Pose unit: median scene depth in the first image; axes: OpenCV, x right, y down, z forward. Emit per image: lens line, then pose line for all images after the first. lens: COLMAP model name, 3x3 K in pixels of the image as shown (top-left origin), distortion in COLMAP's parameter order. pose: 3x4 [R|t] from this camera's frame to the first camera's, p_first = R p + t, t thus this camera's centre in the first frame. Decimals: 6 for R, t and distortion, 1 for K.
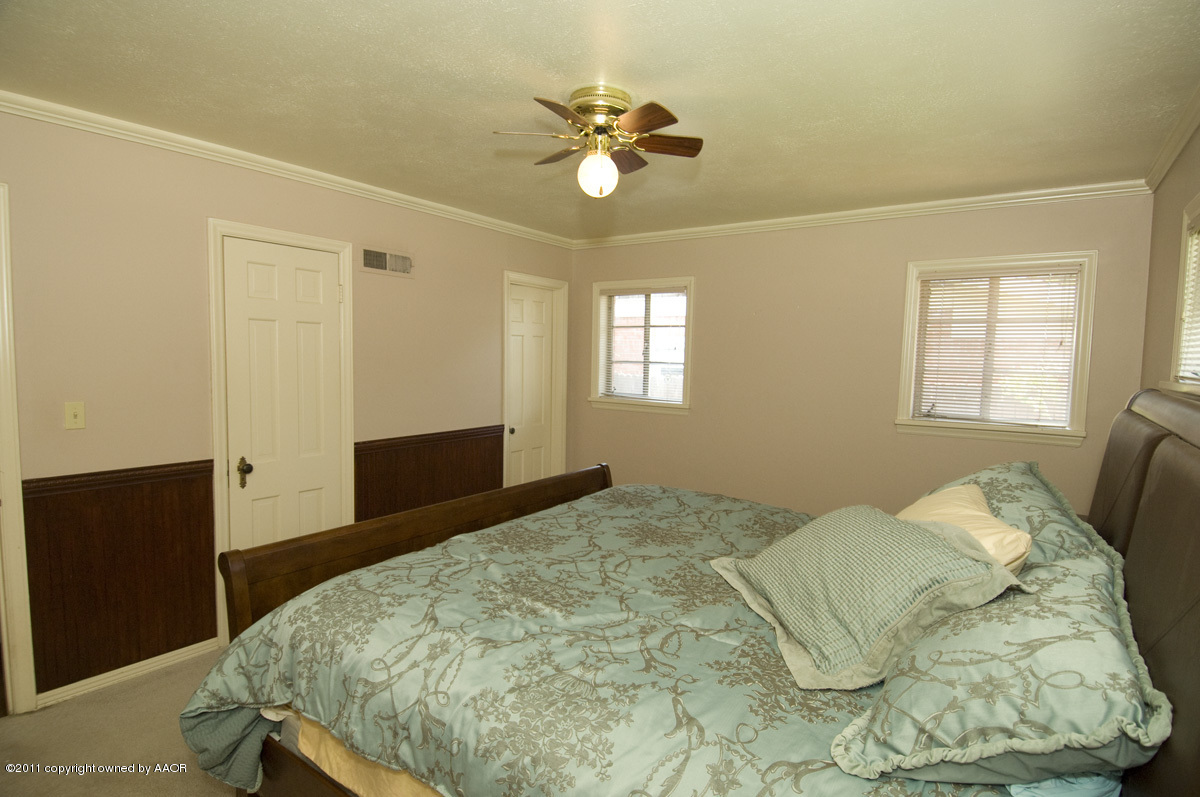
lens RADIAL K [[620.5, 0, 607.9], [0, 620.5, 400.3], [0, 0, 1]] dist [0.006047, -0.018512]
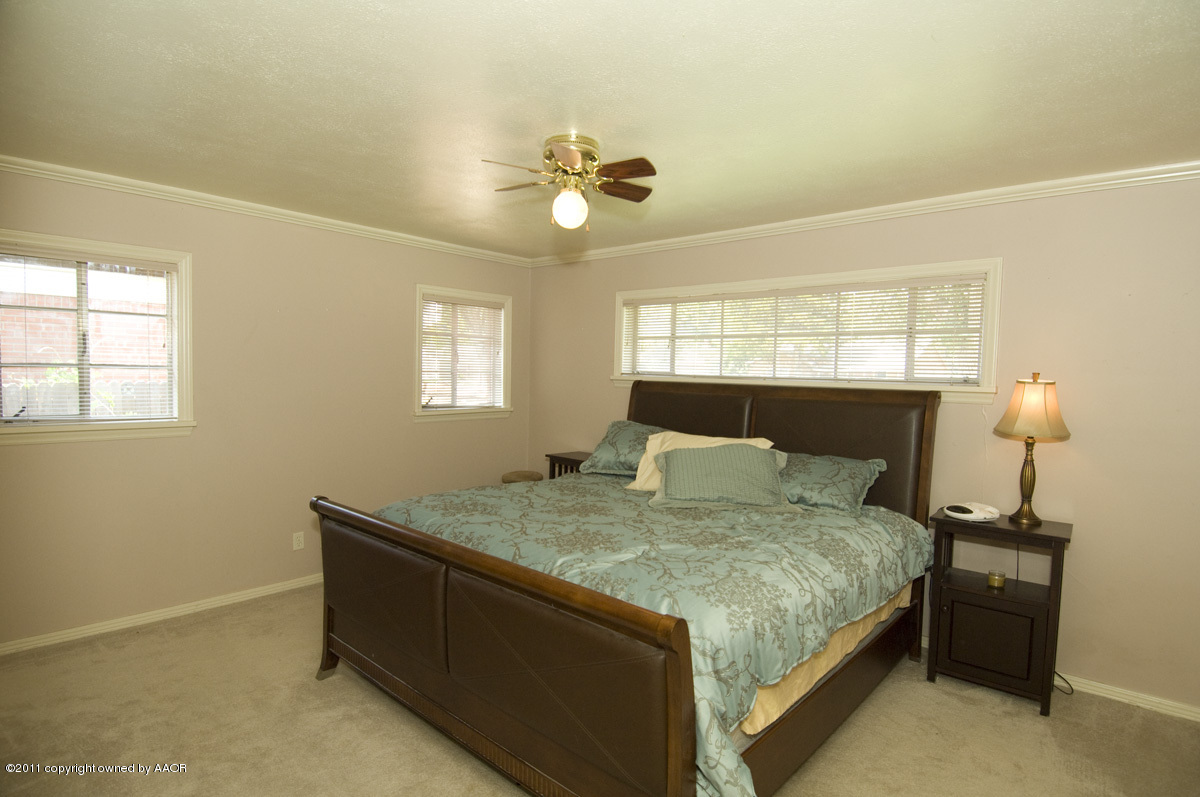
lens RADIAL K [[620.5, 0, 608.6], [0, 620.5, 399.4], [0, 0, 1]] dist [0.006047, -0.018512]
pose [[0.122153, -0.063545, 0.990475, -1.336986], [0.050187, 0.997067, 0.057779, -0.087443], [-0.991242, 0.042651, 0.124984, 0.922384]]
